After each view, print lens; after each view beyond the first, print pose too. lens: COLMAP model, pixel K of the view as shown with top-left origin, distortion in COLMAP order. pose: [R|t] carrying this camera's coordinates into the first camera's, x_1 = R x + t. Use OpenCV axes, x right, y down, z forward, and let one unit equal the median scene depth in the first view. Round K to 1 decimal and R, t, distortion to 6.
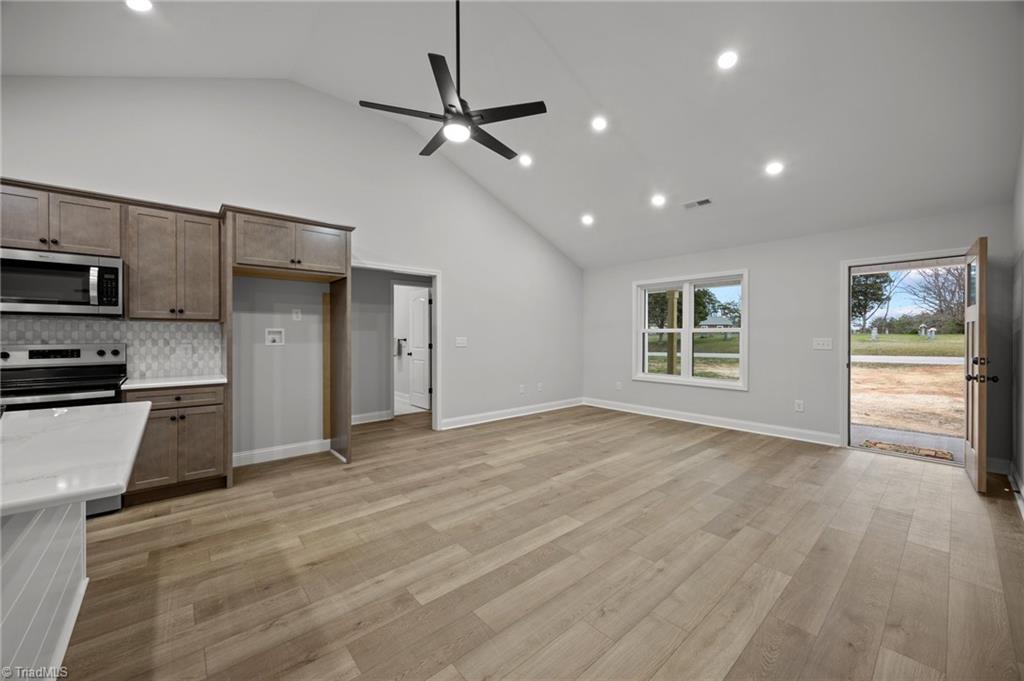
lens RADIAL K [[393.5, 0, 513.2], [0, 393.5, 334.2], [0, 0, 1]] dist [0.000206, 0.000150]
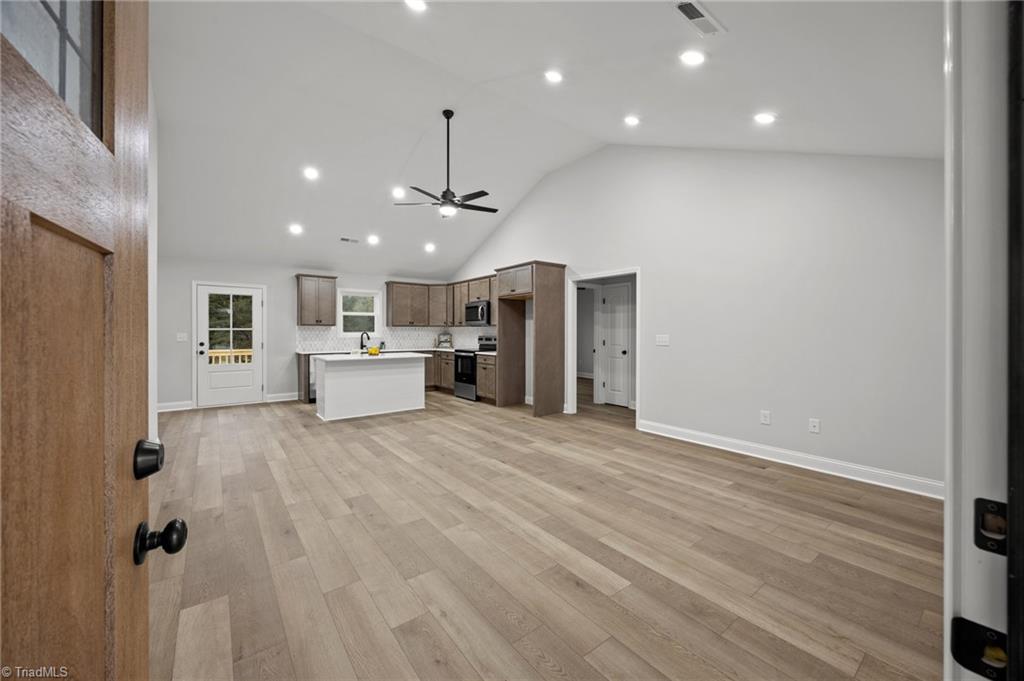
lens RADIAL K [[393.5, 0, 513.2], [0, 393.5, 334.2], [0, 0, 1]] dist [0.000206, 0.000150]
pose [[-0.070630, 0.005998, -0.997485, 1.345660], [0.000866, 0.999982, 0.005952, 0.000484], [0.997502, -0.000443, -0.070634, 1.255193]]
